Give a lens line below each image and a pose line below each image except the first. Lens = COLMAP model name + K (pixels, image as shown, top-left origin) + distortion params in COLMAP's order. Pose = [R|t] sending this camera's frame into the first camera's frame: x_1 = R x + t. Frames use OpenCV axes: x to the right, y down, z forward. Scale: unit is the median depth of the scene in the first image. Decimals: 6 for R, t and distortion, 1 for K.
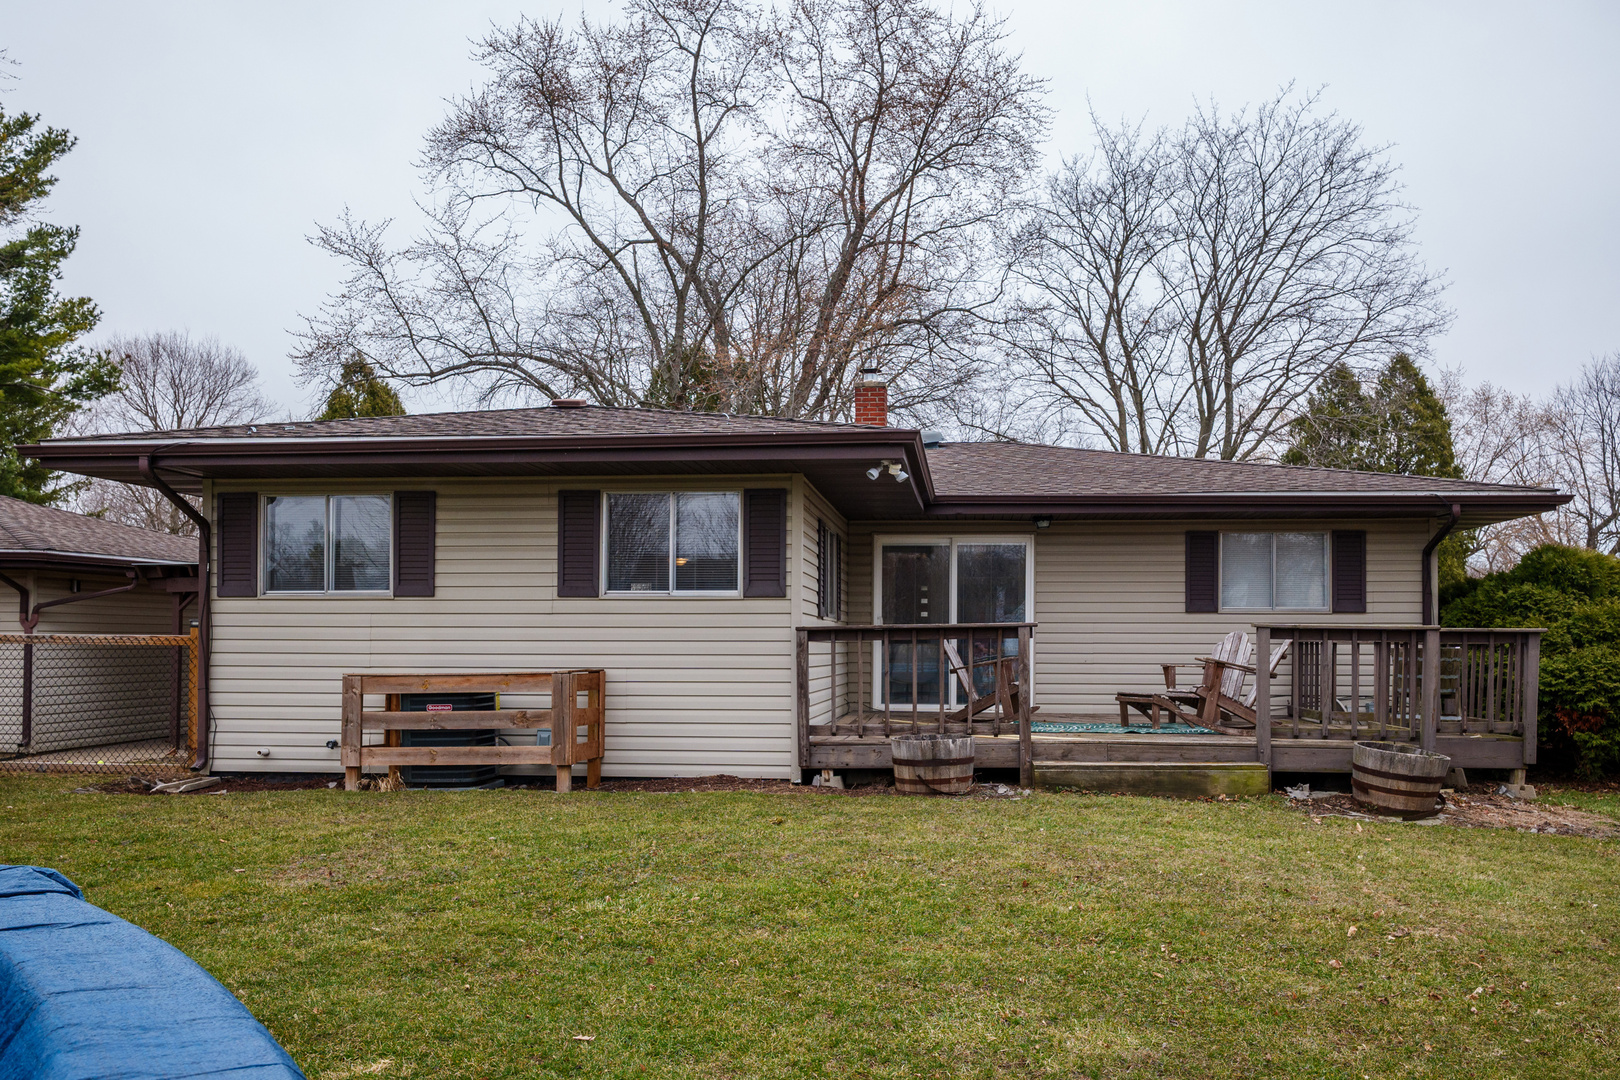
lens RADIAL K [[1327.8, 0, 831.1], [0, 1327.8, 635.5], [0, 0, 1]] dist [-0.003752, -0.010508]
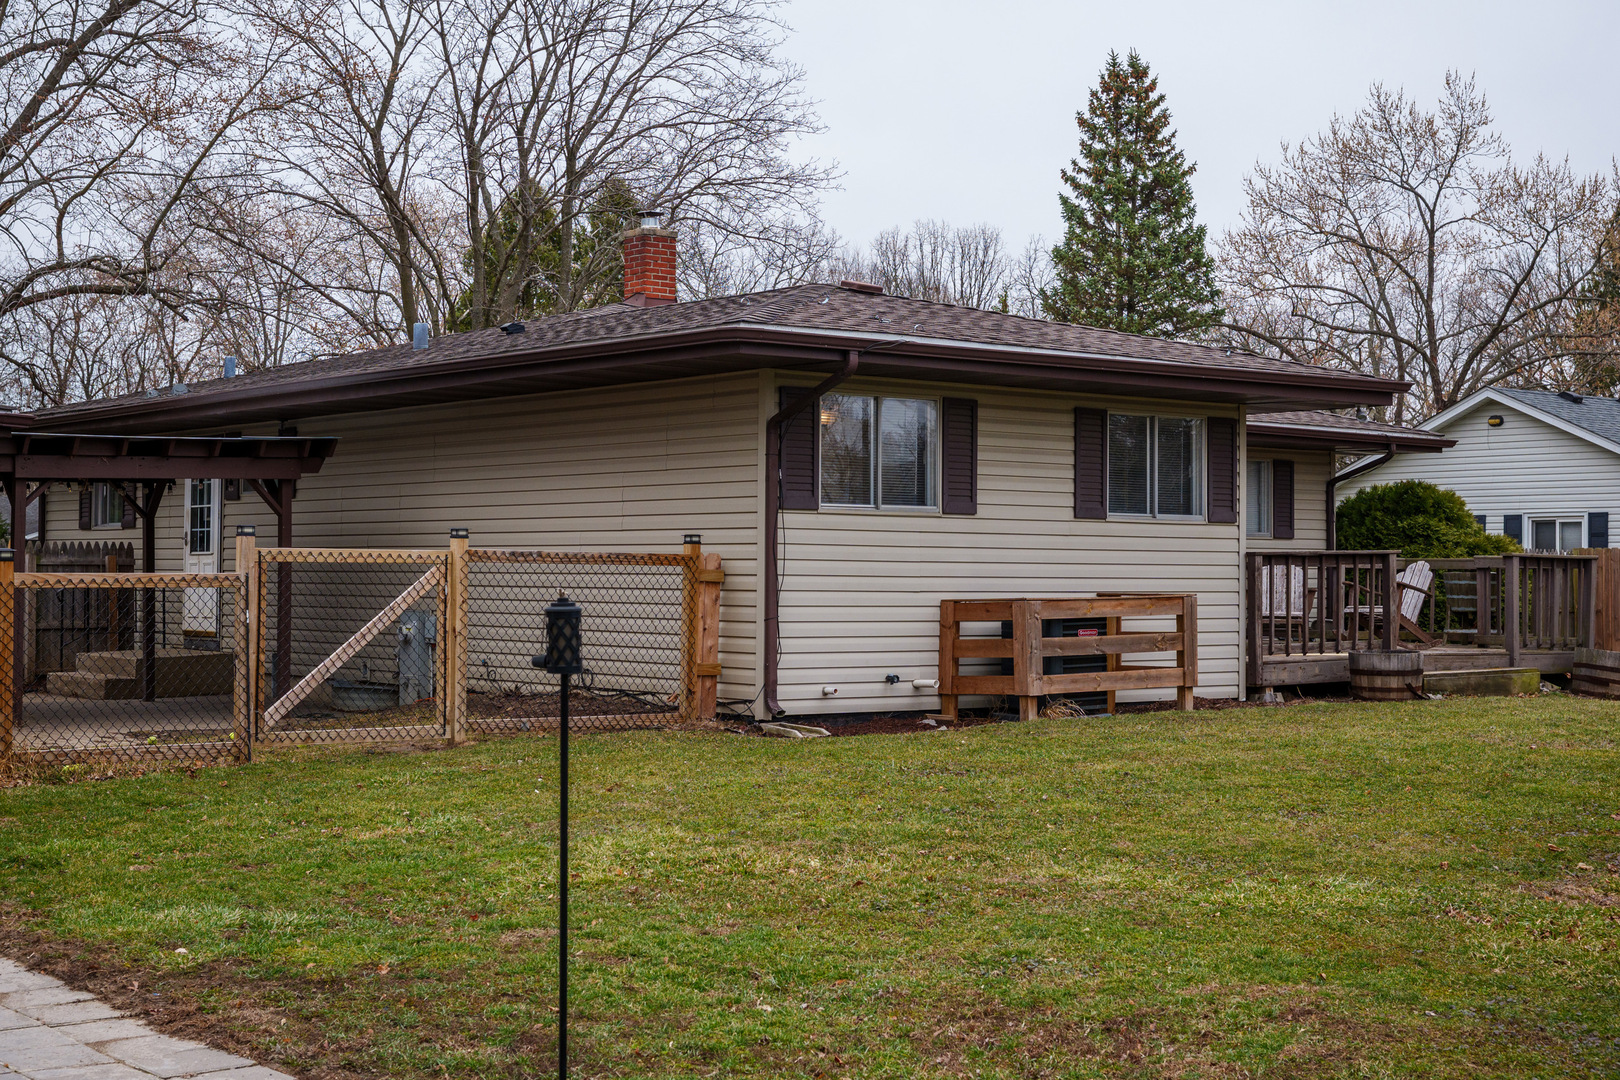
lens RADIAL K [[2323.1, 0, 805.5], [0, 2323.1, 539.6], [0, 0, 1]] dist [0.033470, 0.000000]
pose [[0.714213, 0.012227, 0.699822, -1.213067], [-0.010696, 0.999921, -0.006553, -0.000358], [-0.699847, -0.002805, 0.714287, -0.052531]]
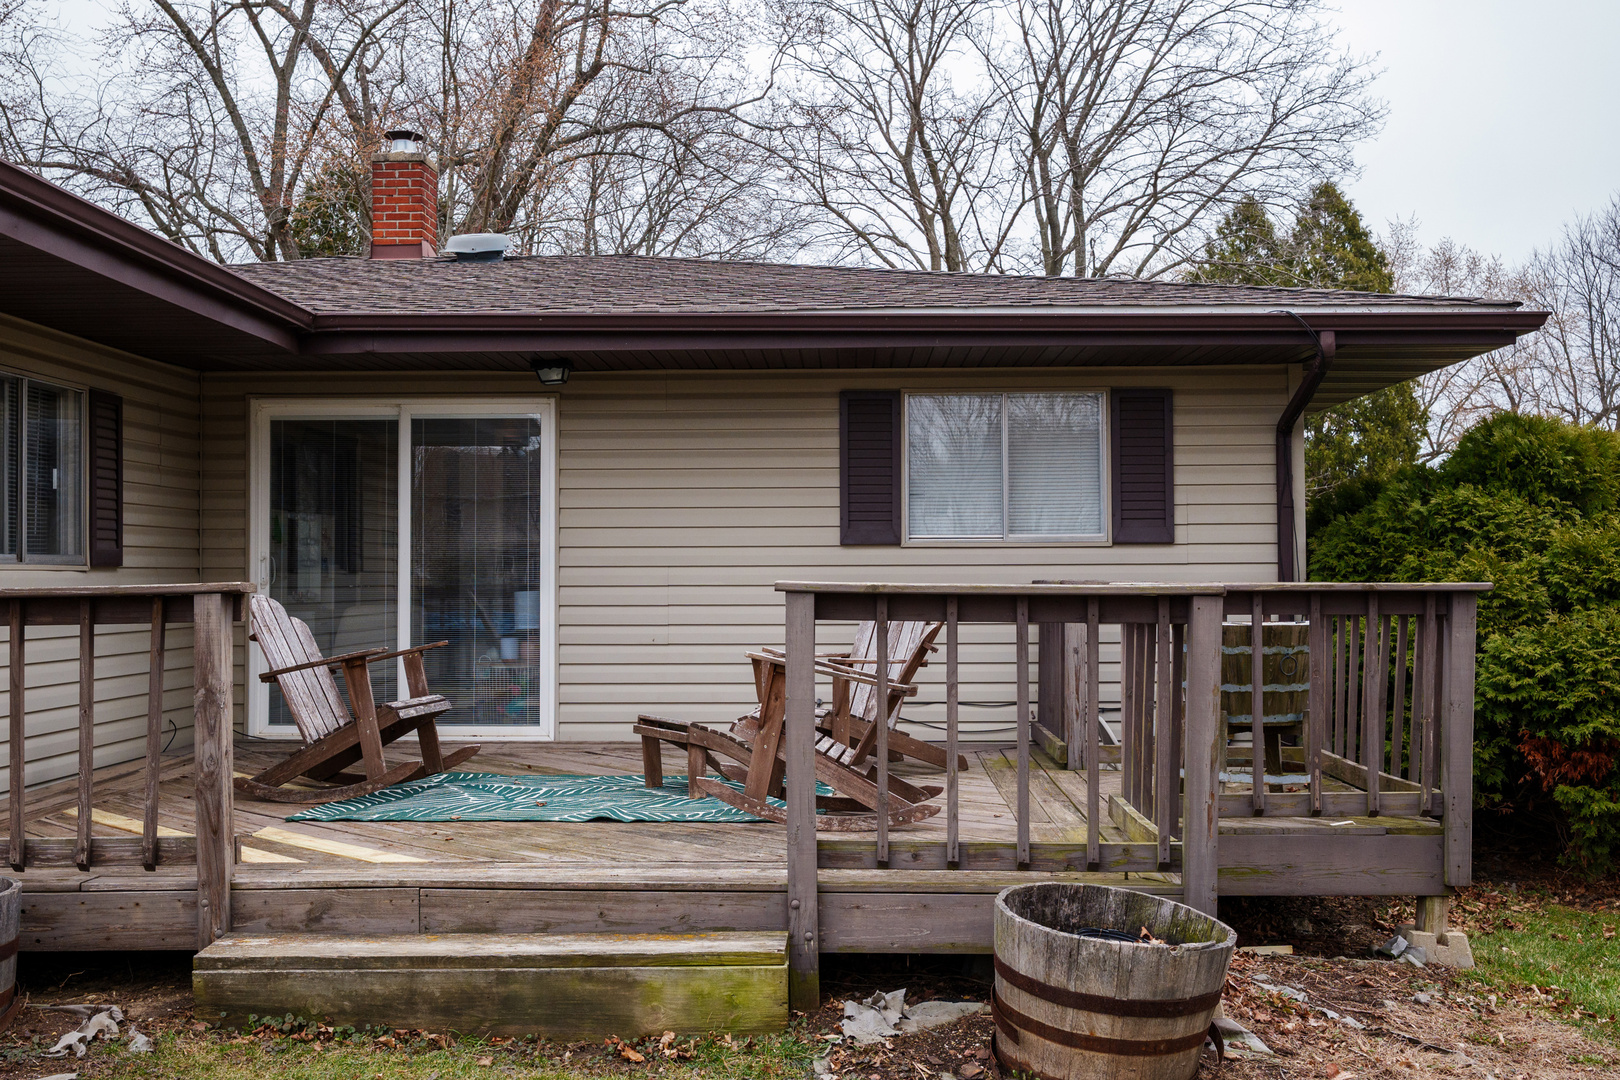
lens RADIAL K [[1632.0, 0, 813.2], [0, 1632.0, 548.3], [0, 0, 1]] dist [-0.004083, 0.000000]
pose [[0.996614, -0.007798, 0.081858, 0.215802], [0.008661, 0.999911, -0.010195, -0.010347], [-0.081771, 0.010869, 0.996592, 0.380124]]
